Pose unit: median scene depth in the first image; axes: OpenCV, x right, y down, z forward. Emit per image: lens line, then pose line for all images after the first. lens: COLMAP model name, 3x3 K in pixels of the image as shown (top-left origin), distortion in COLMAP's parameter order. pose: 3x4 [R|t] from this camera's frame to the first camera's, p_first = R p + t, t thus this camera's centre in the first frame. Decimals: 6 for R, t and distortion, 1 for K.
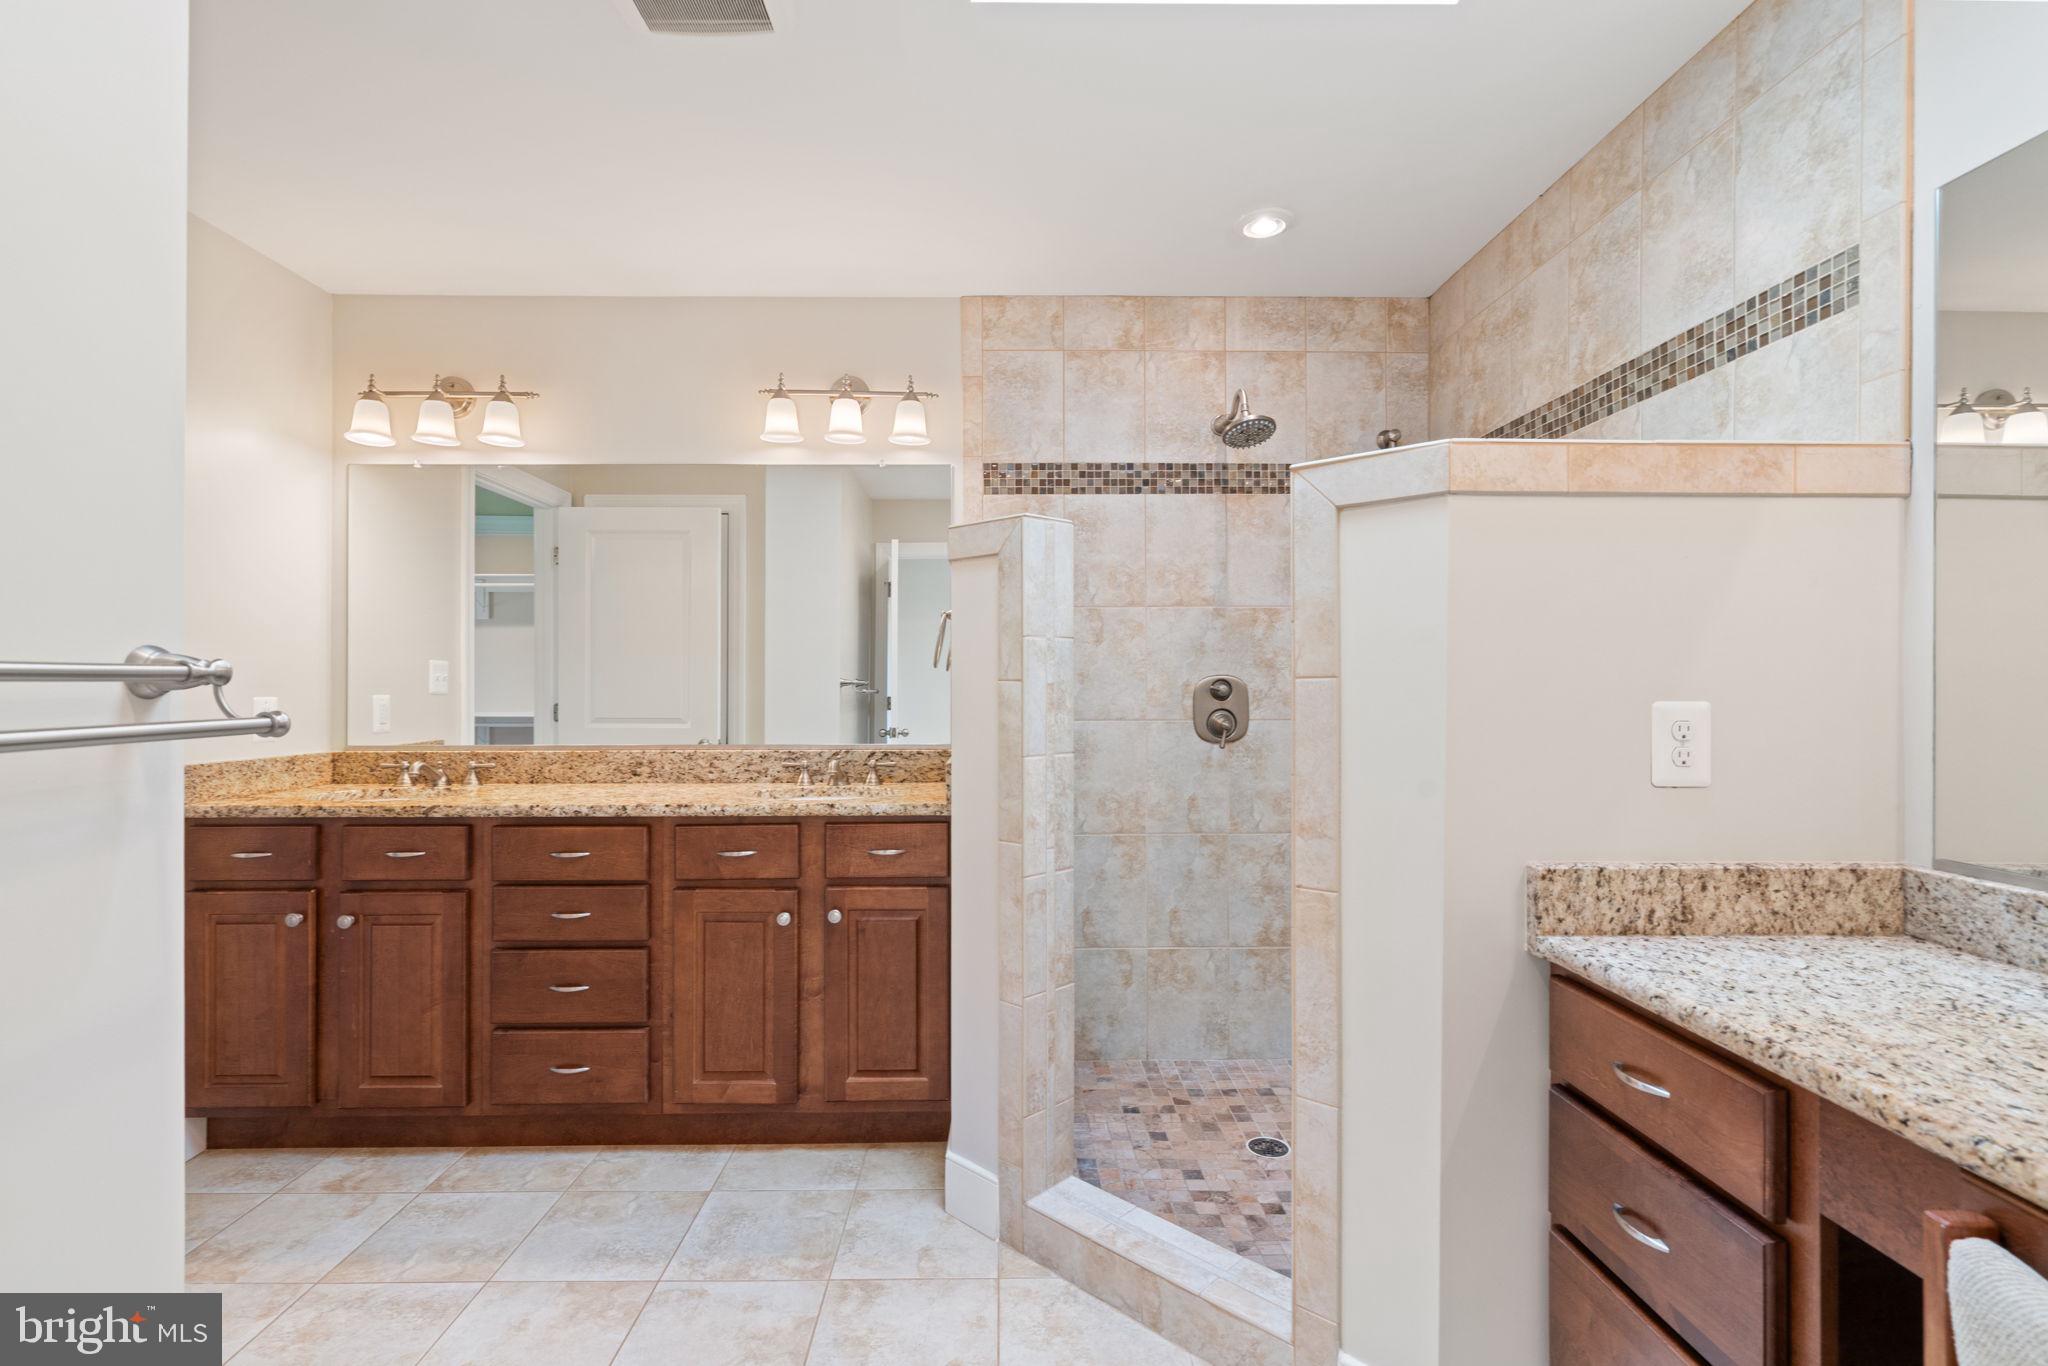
lens RADIAL K [[929.4, 0, 1022.1], [0, 929.4, 686.6], [0, 0, 1]] dist [0.000969, 0.000392]
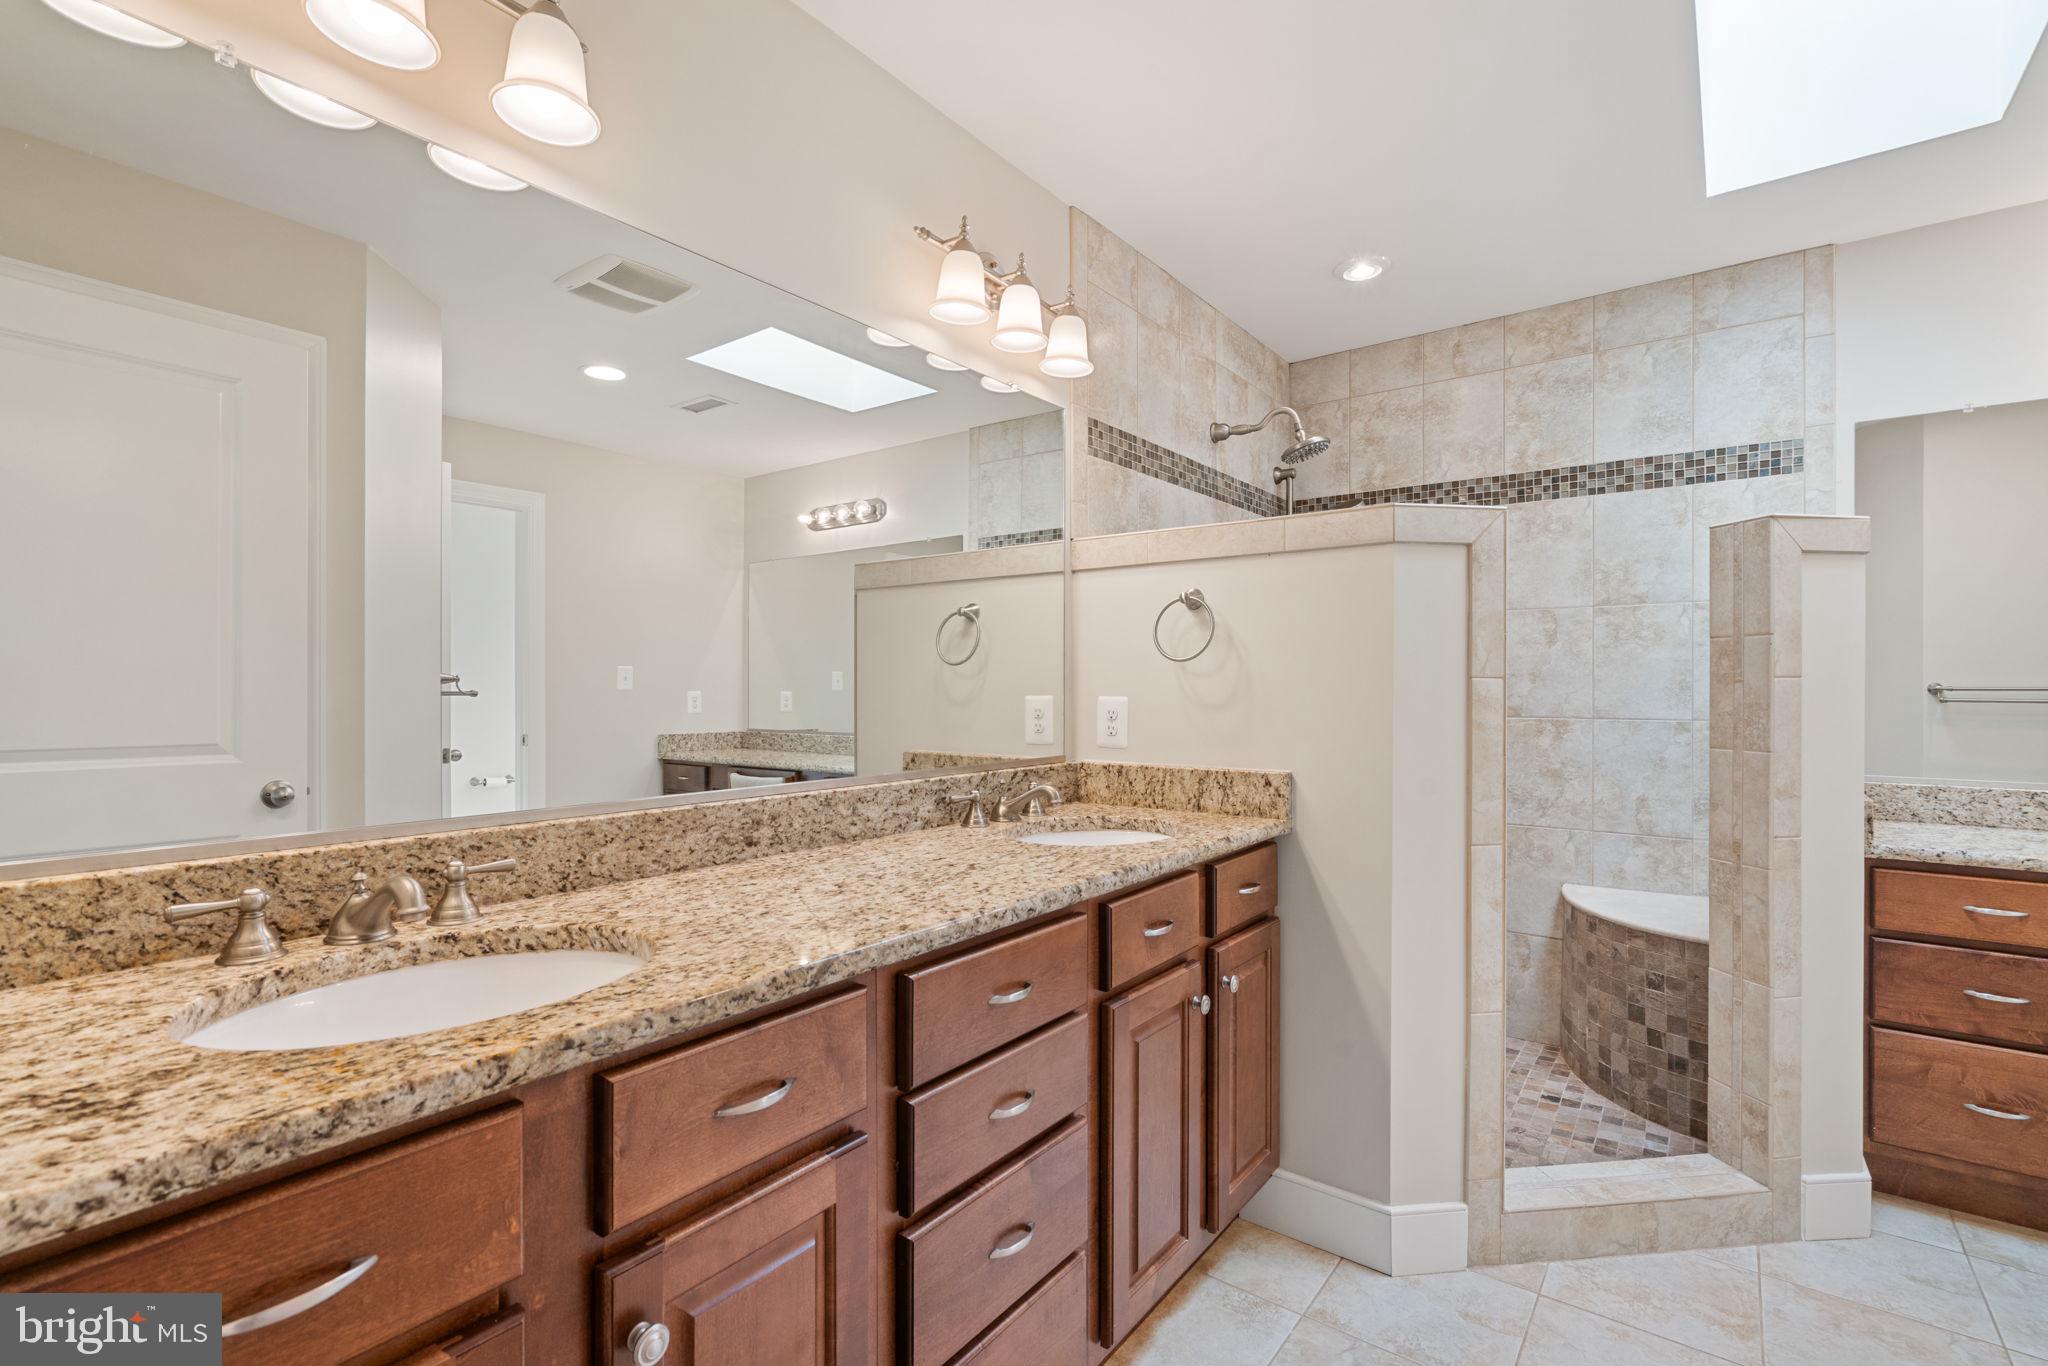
lens RADIAL K [[908.7, 0, 1020.5], [0, 908.7, 690.6], [0, 0, 1]] dist [-0.001923, -0.000147]
pose [[0.634737, -0.000754, 0.772728, -0.971986], [0.000068, 1.000000, 0.000919, 0.006370], [-0.772728, -0.000531, 0.634737, 0.725683]]
